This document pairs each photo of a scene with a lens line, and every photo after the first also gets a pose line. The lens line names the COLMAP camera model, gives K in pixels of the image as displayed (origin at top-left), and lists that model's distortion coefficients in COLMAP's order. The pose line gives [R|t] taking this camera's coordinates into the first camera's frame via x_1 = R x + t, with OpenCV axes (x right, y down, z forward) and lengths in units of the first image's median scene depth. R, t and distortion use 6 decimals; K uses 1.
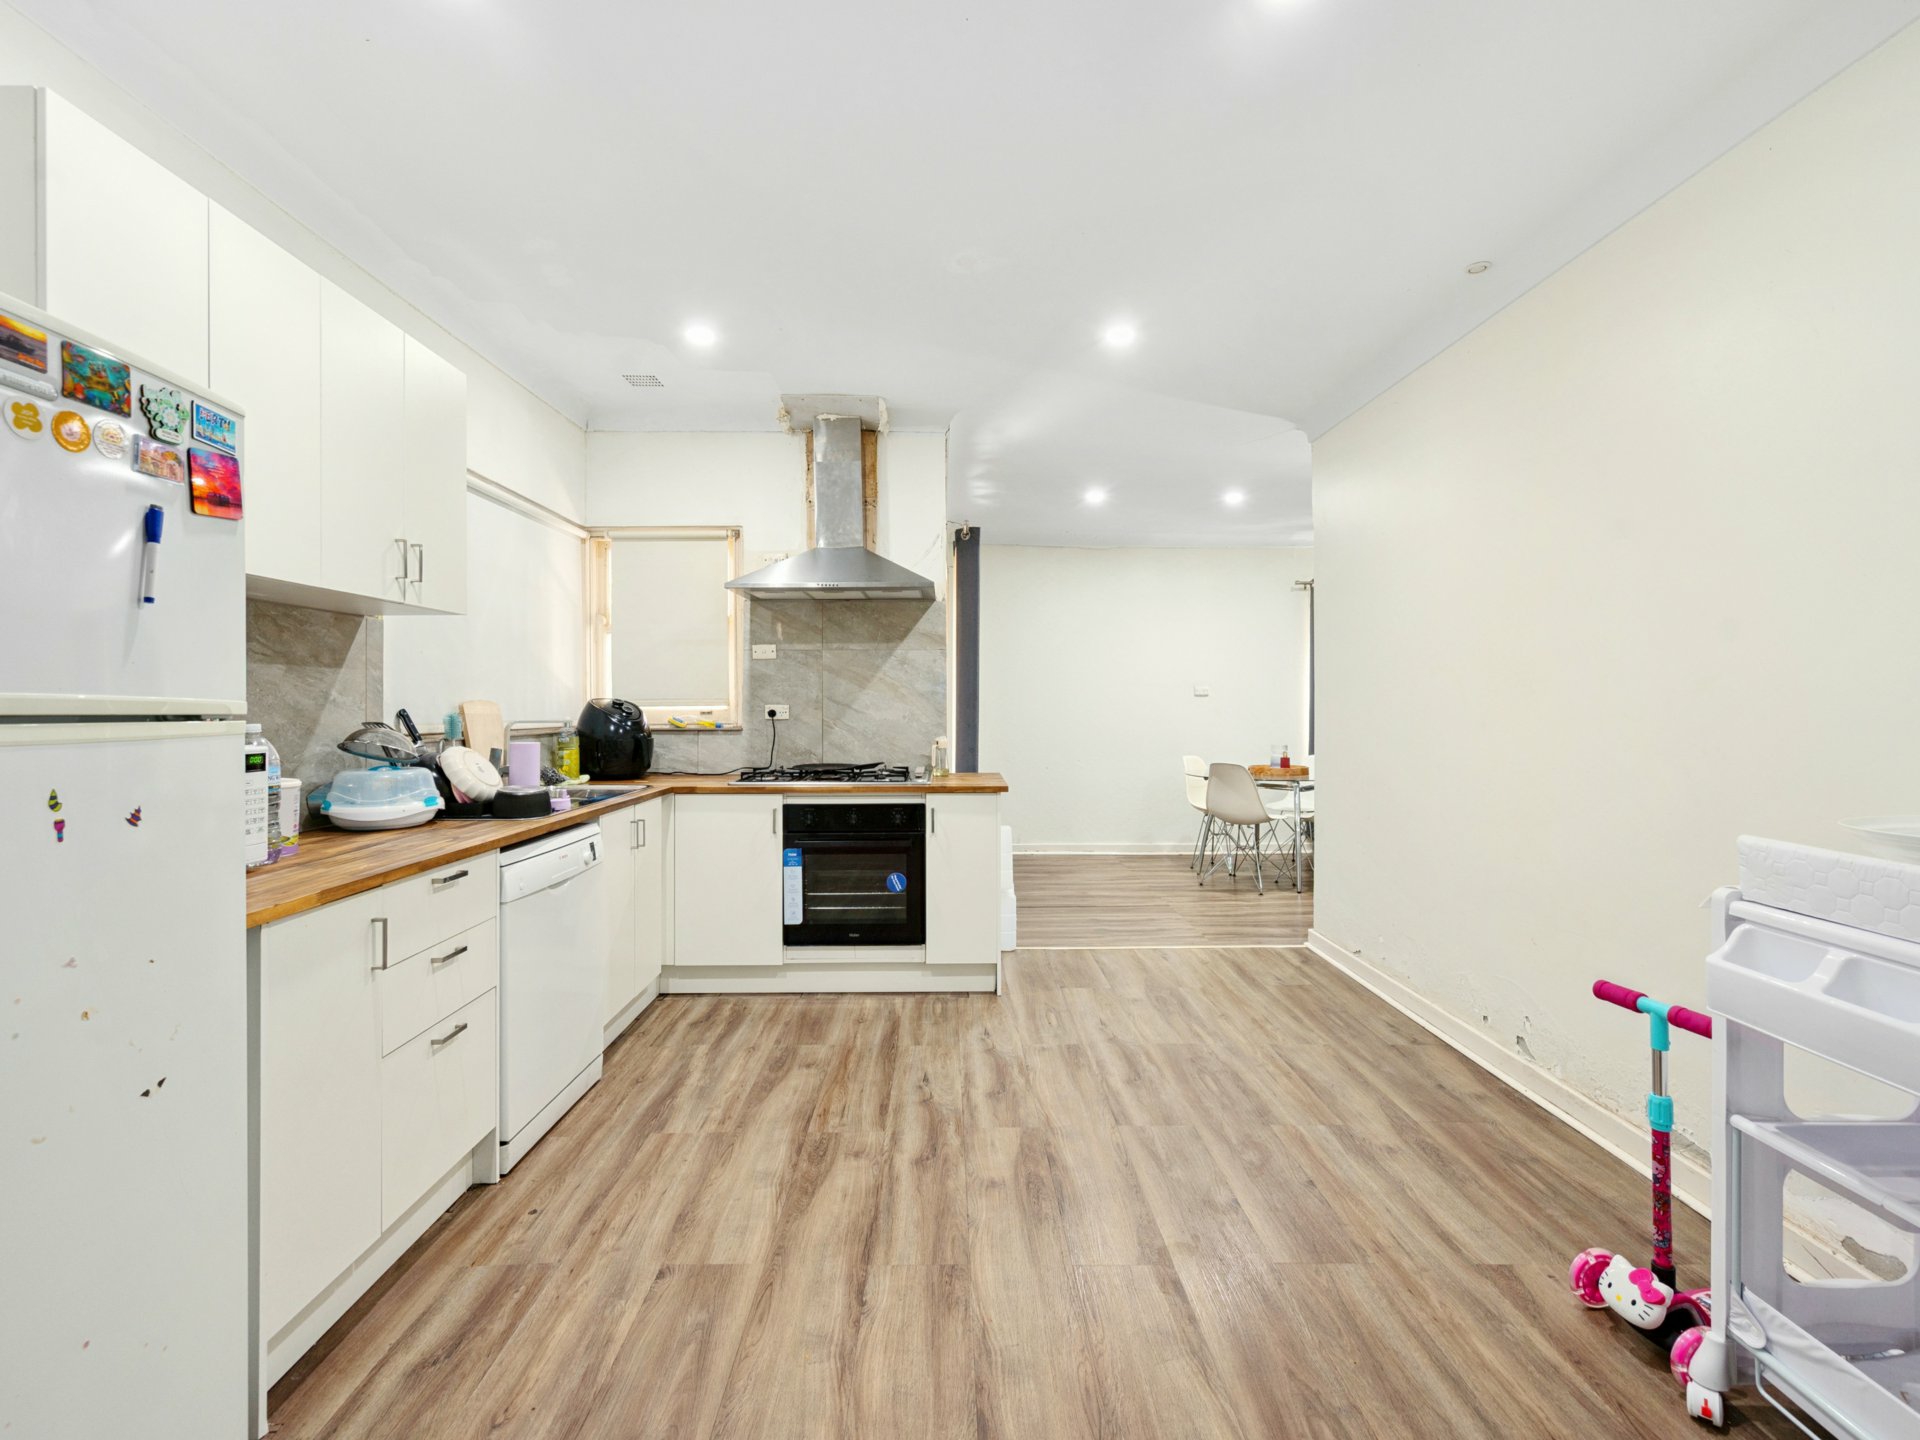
lens RADIAL K [[850.2, 0, 959.4], [0, 850.2, 703.9], [0, 0, 1]] dist [-0.000270, -0.000147]
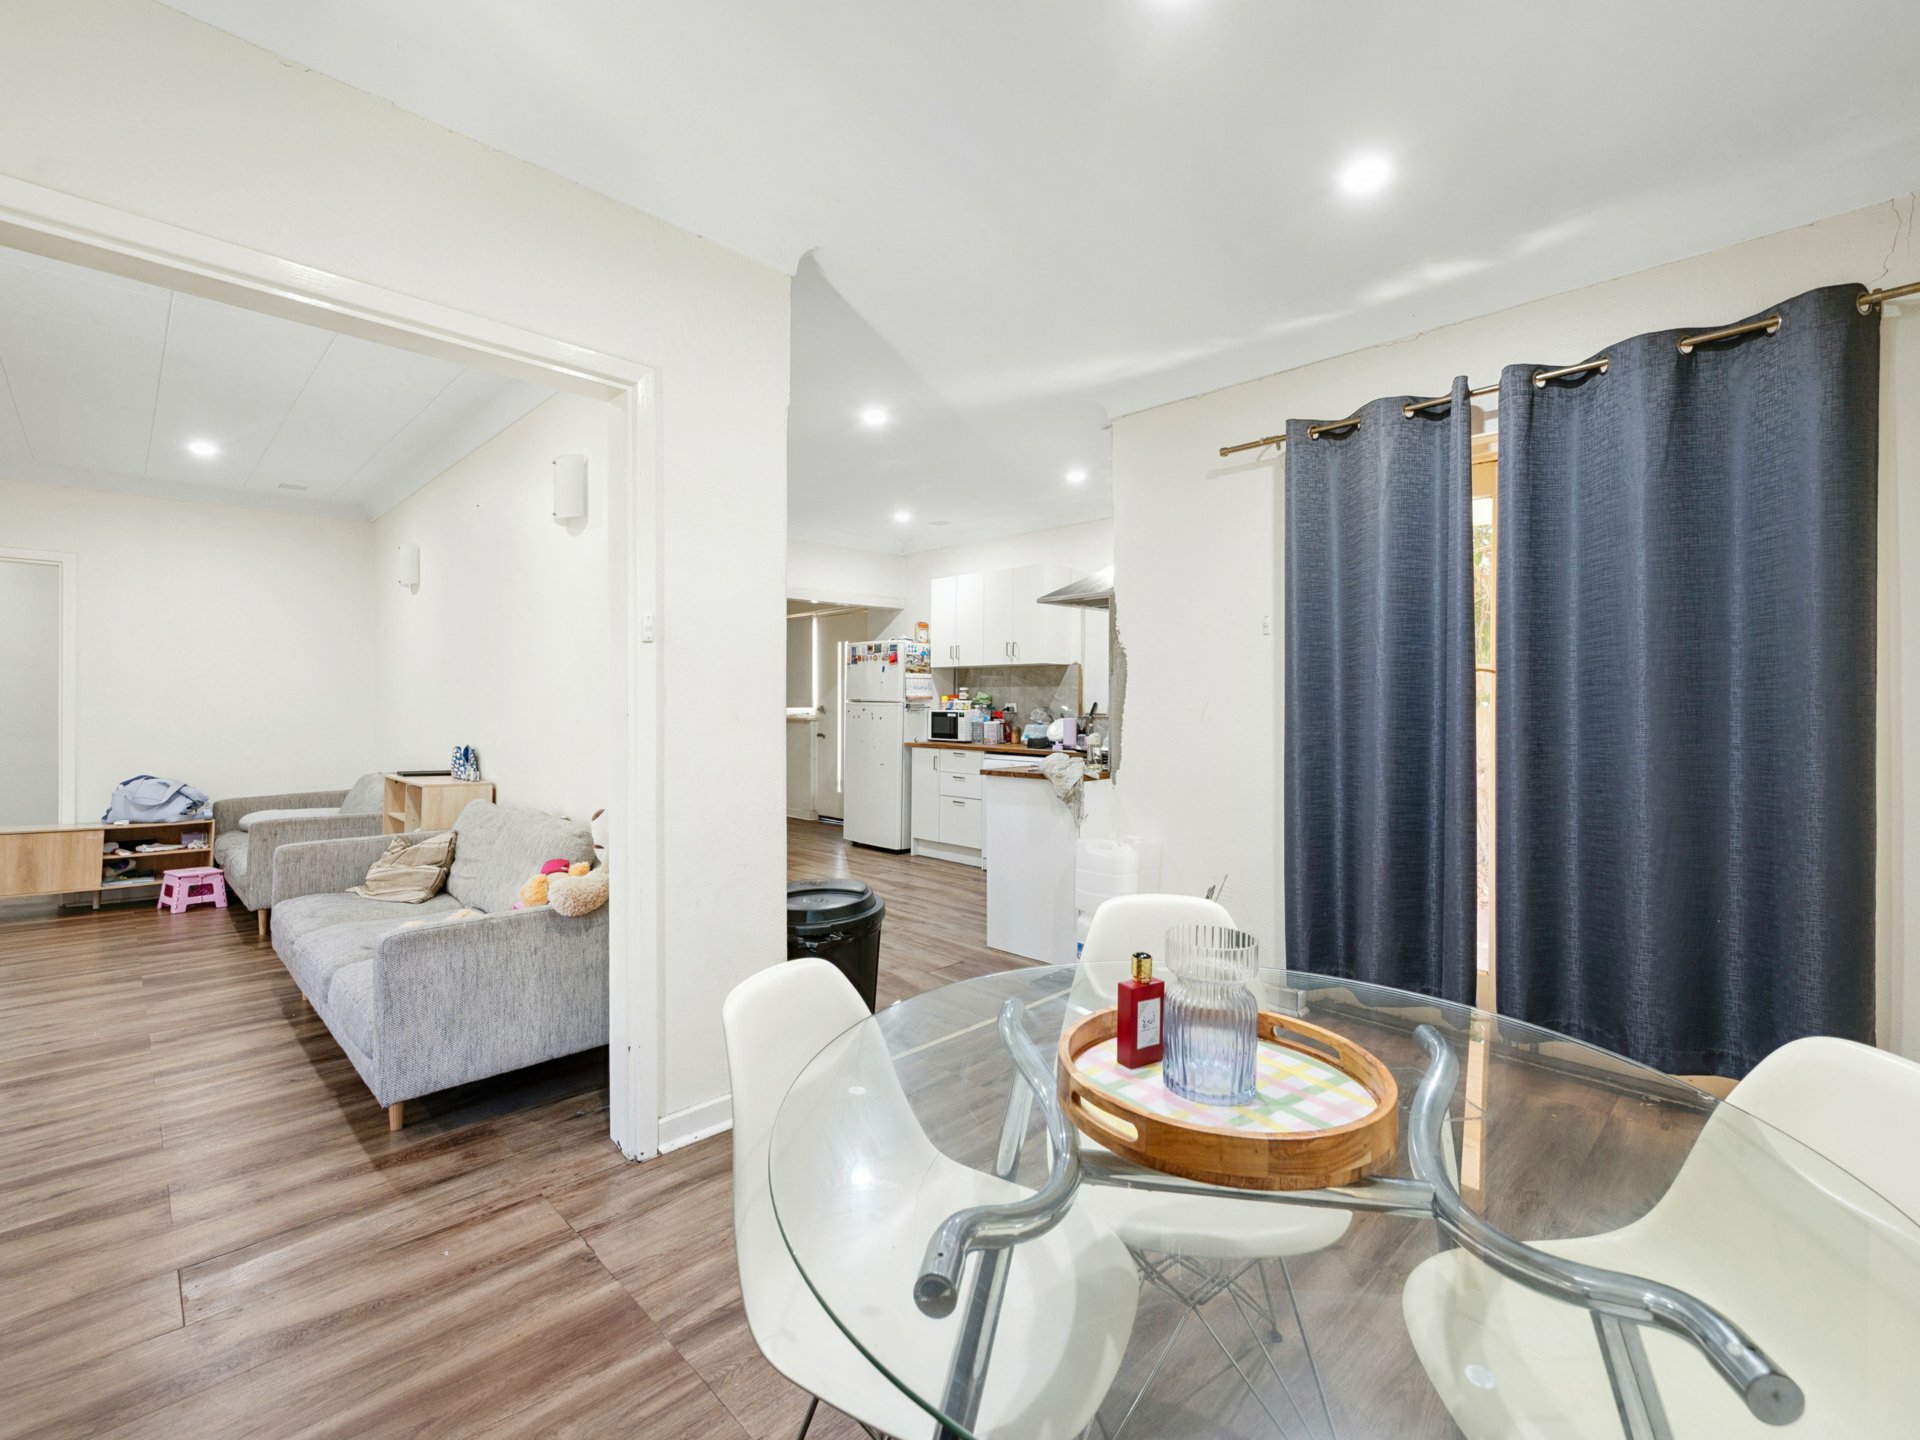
lens RADIAL K [[863.5, 0, 974.6], [0, 863.5, 701.5], [0, 0, 1]] dist [-0.000497, -0.000465]
pose [[-0.712158, -0.001022, -0.702018, 1.021275], [-0.003490, 0.999992, 0.002085, -0.000005], [0.702010, 0.003935, -0.712156, 2.076683]]
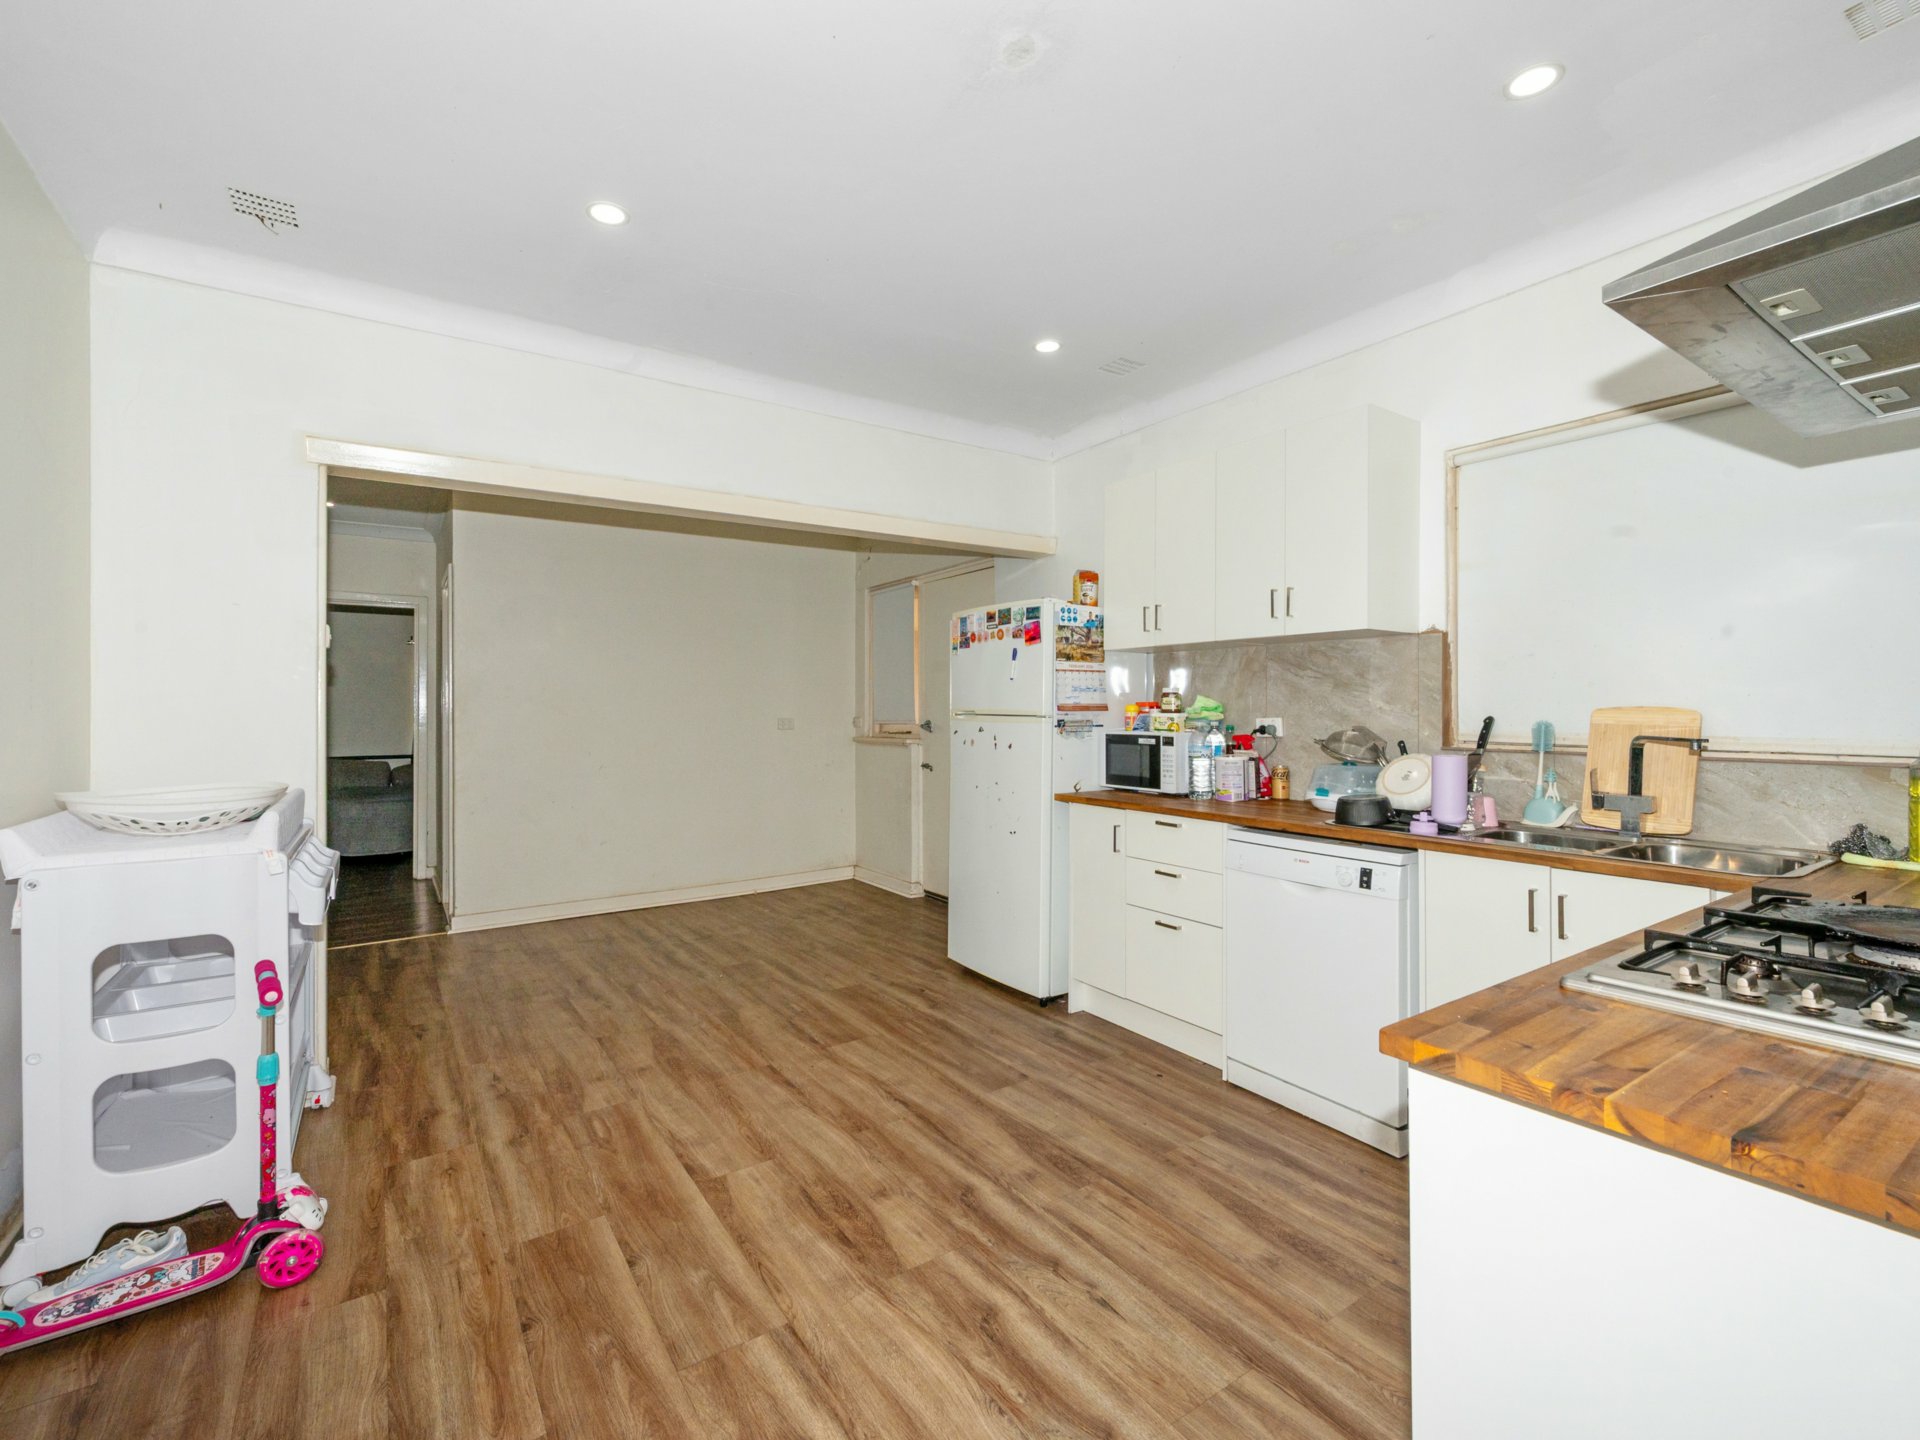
lens RADIAL K [[861.3, 0, 962.4], [0, 861.3, 713.8], [0, 0, 1]] dist [0.001180, -0.000182]
pose [[-0.834669, 0.005139, -0.550727, 0.351448], [0.002130, 0.999979, 0.006102, -0.003734], [0.550747, 0.003920, -0.834663, 1.290200]]
